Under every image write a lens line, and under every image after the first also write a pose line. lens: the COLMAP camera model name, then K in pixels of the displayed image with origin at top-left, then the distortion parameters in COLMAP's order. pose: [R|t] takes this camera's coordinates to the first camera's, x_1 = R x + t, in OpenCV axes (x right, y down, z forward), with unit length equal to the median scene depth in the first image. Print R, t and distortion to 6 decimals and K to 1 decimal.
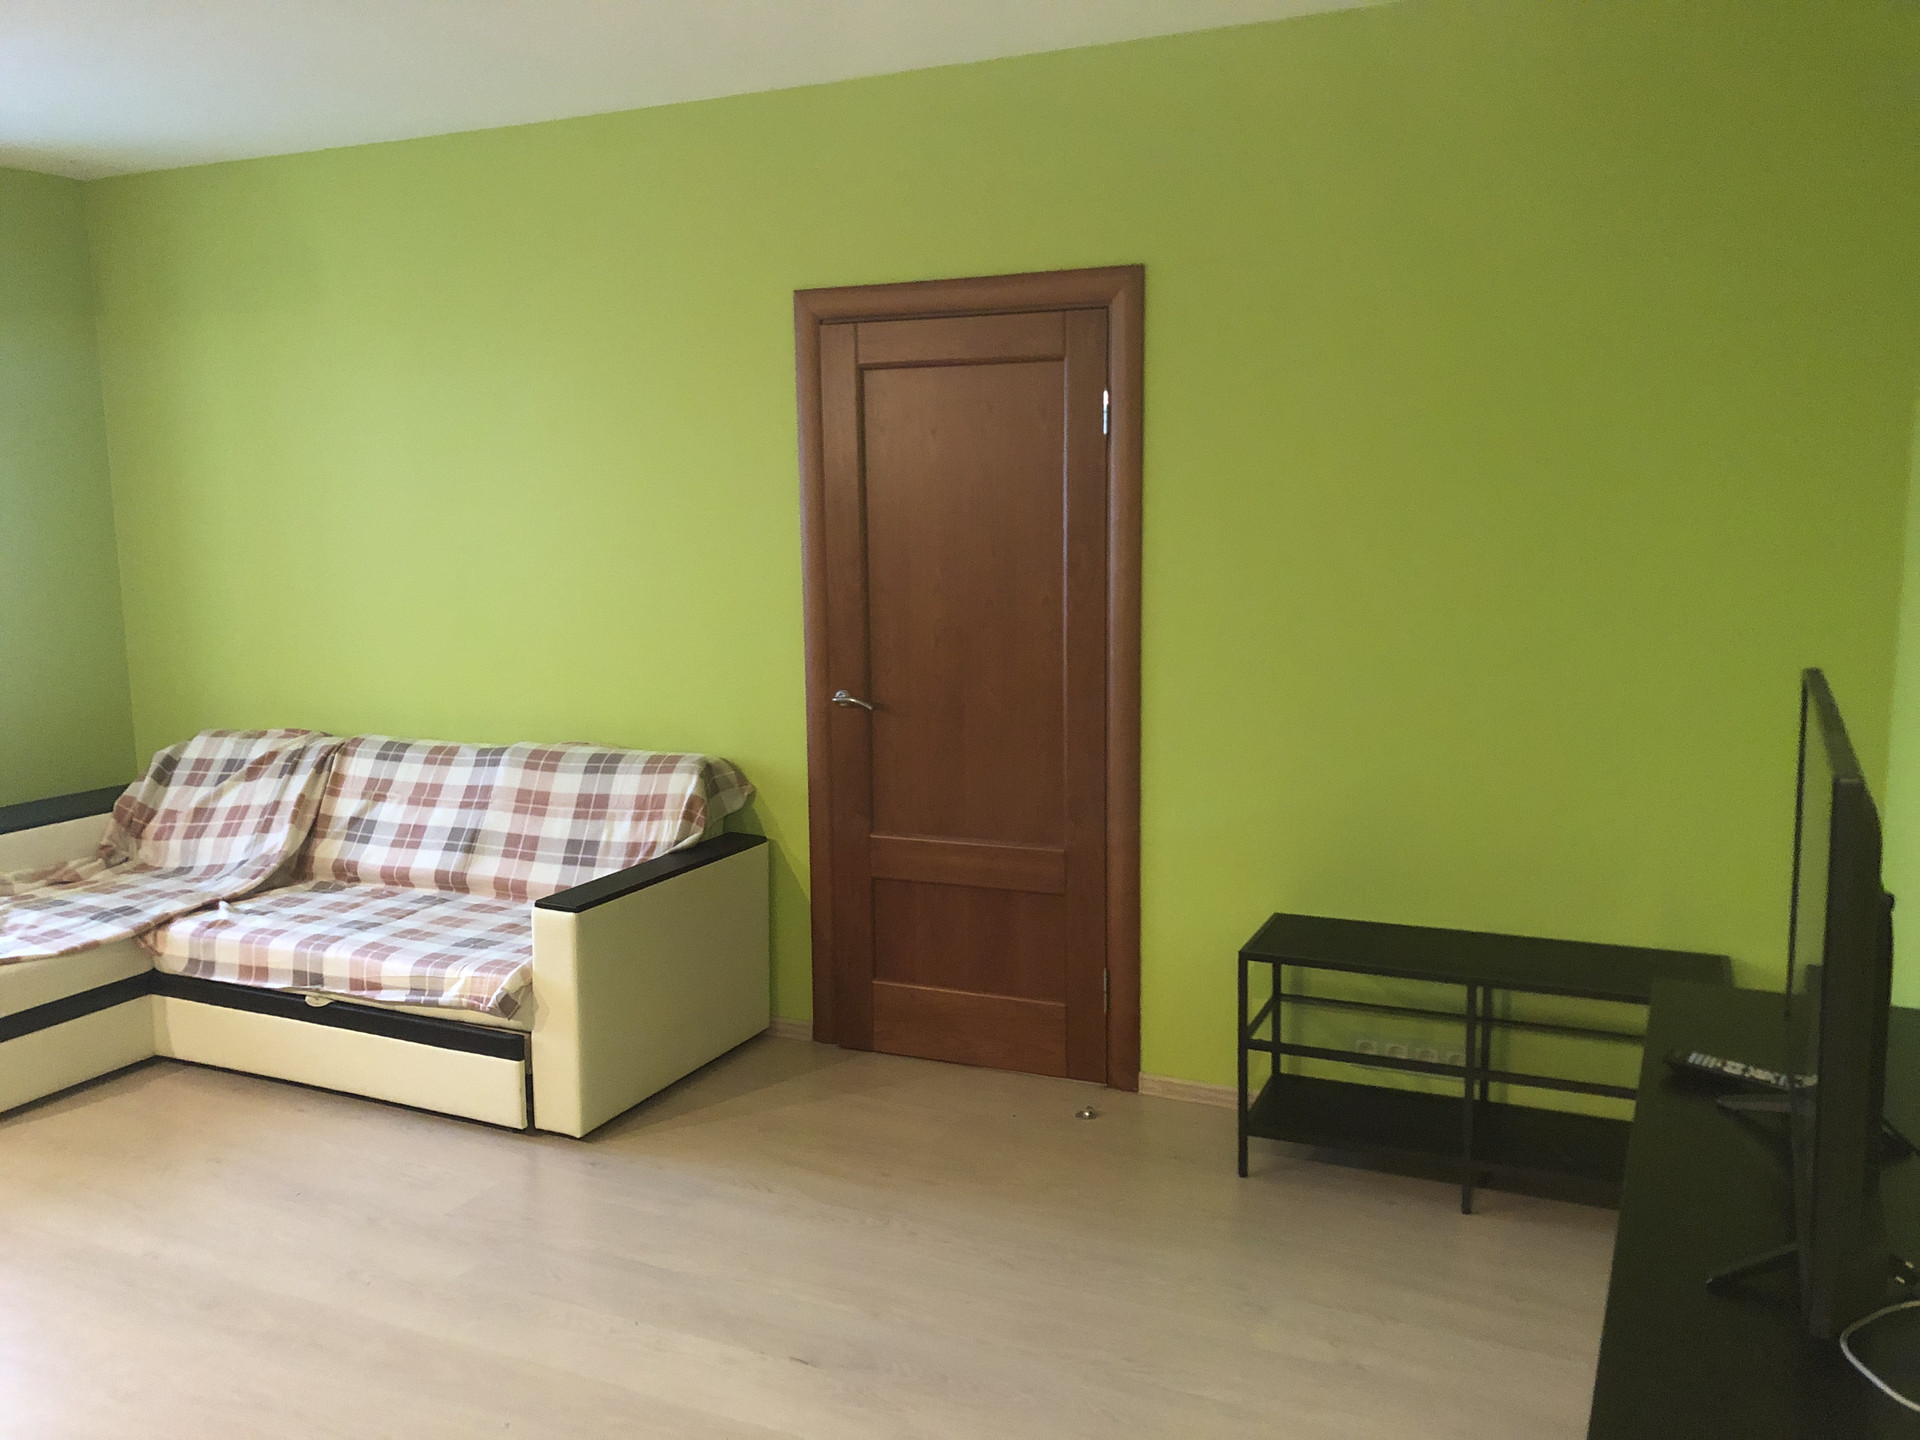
lens RADIAL K [[1572.5, 0, 971.8], [0, 1572.5, 711.7], [0, 0, 1]] dist [0.011739, 0.007305]
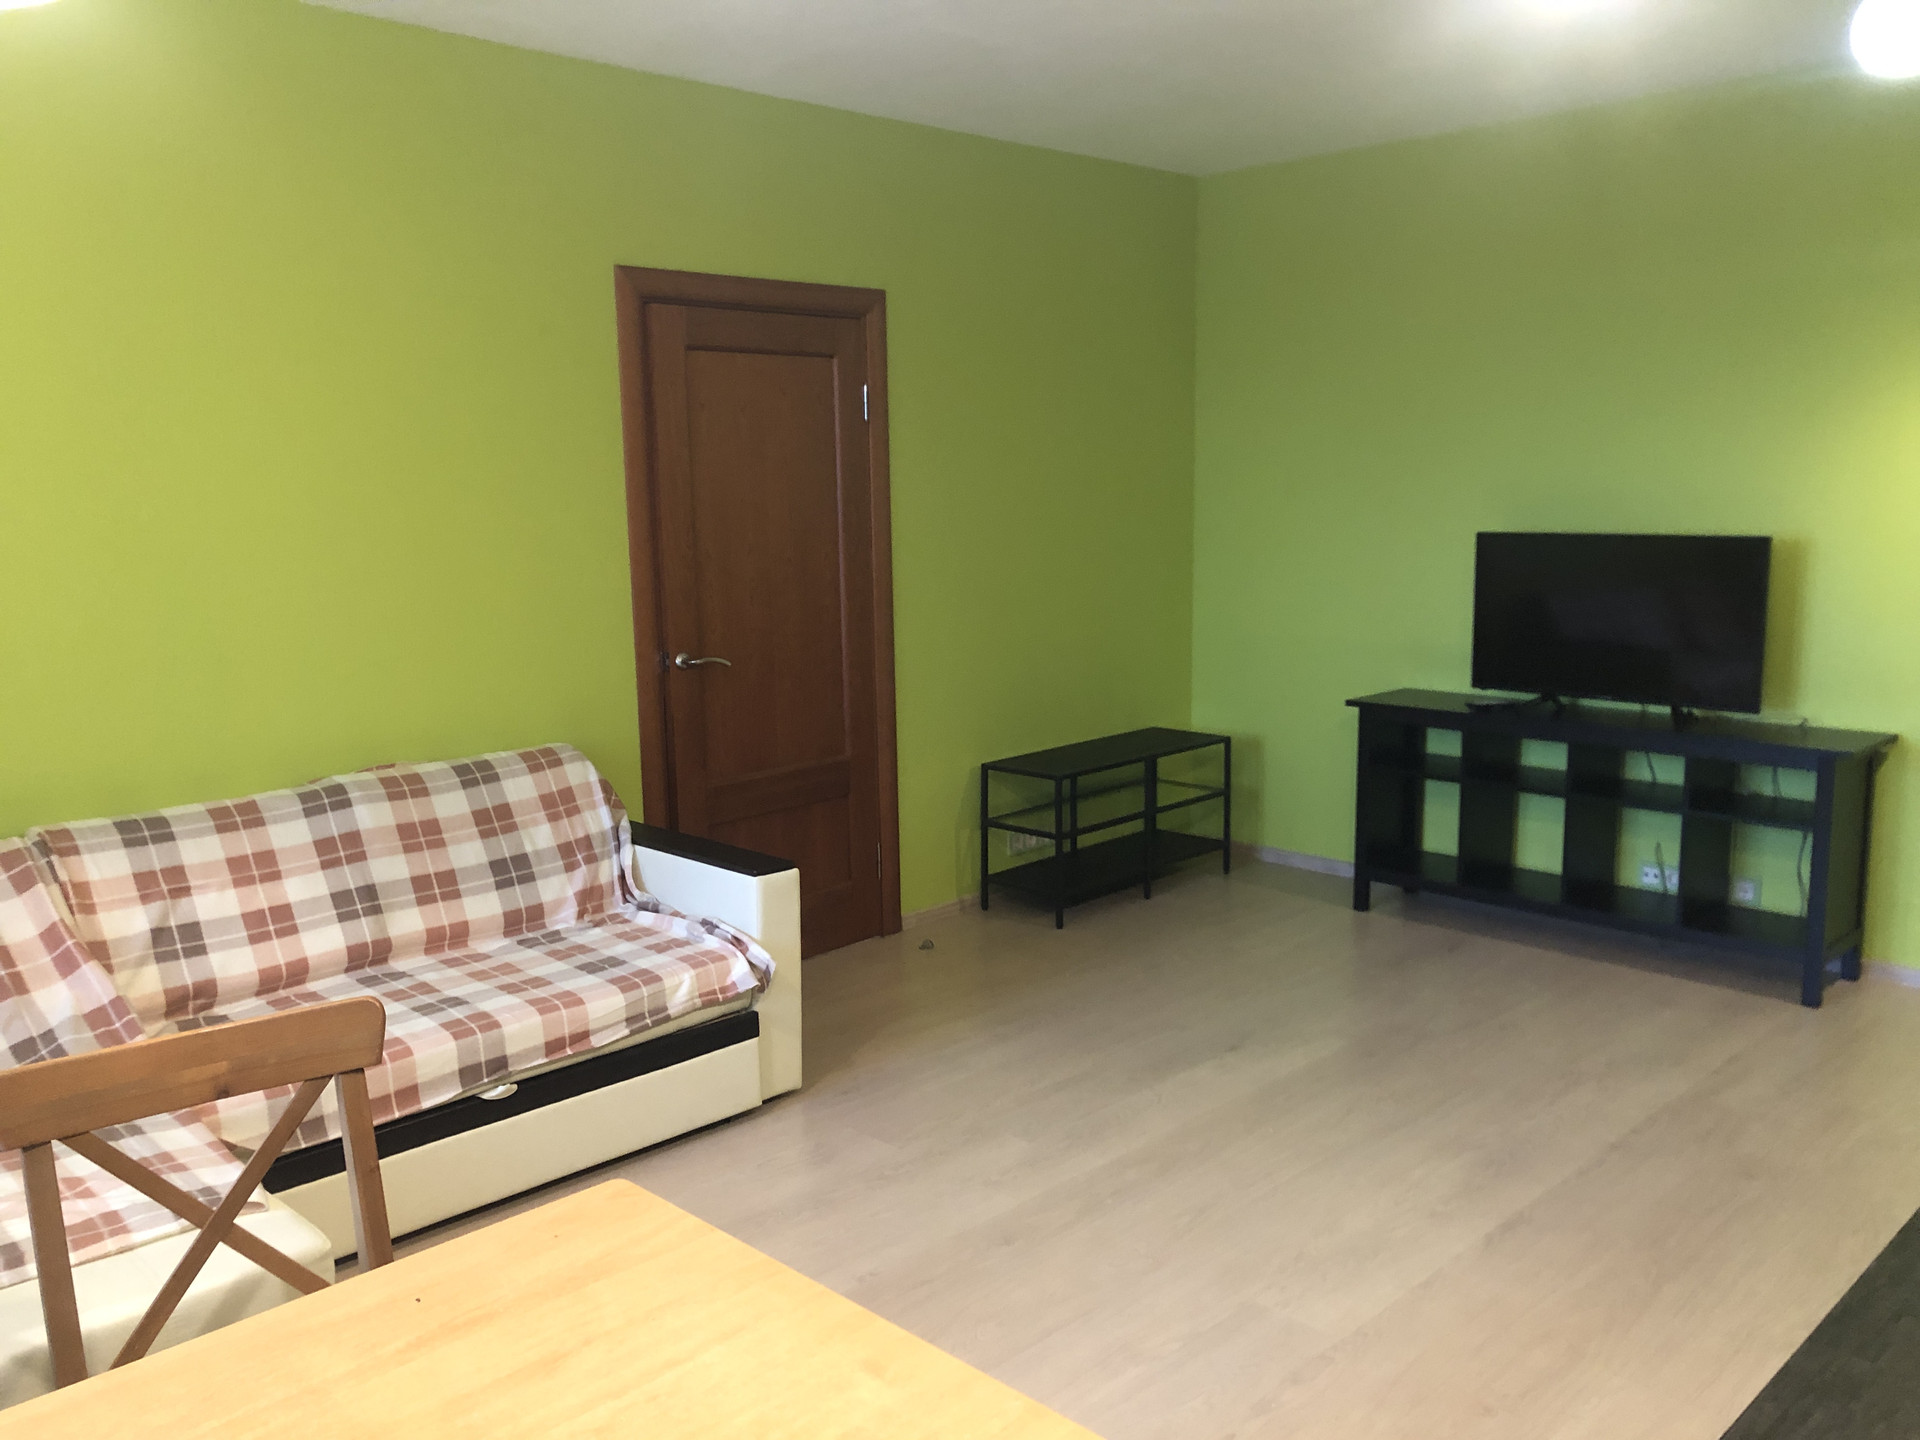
lens RADIAL K [[1572.5, 0, 971.9], [0, 1572.5, 729.6], [0, 0, 1]] dist [0.011739, 0.007305]
pose [[0.346379, -0.151931, 0.925710, -1.087548], [0.138523, 0.984264, 0.109710, -0.057070], [-0.927811, 0.090230, 0.361974, 0.477881]]
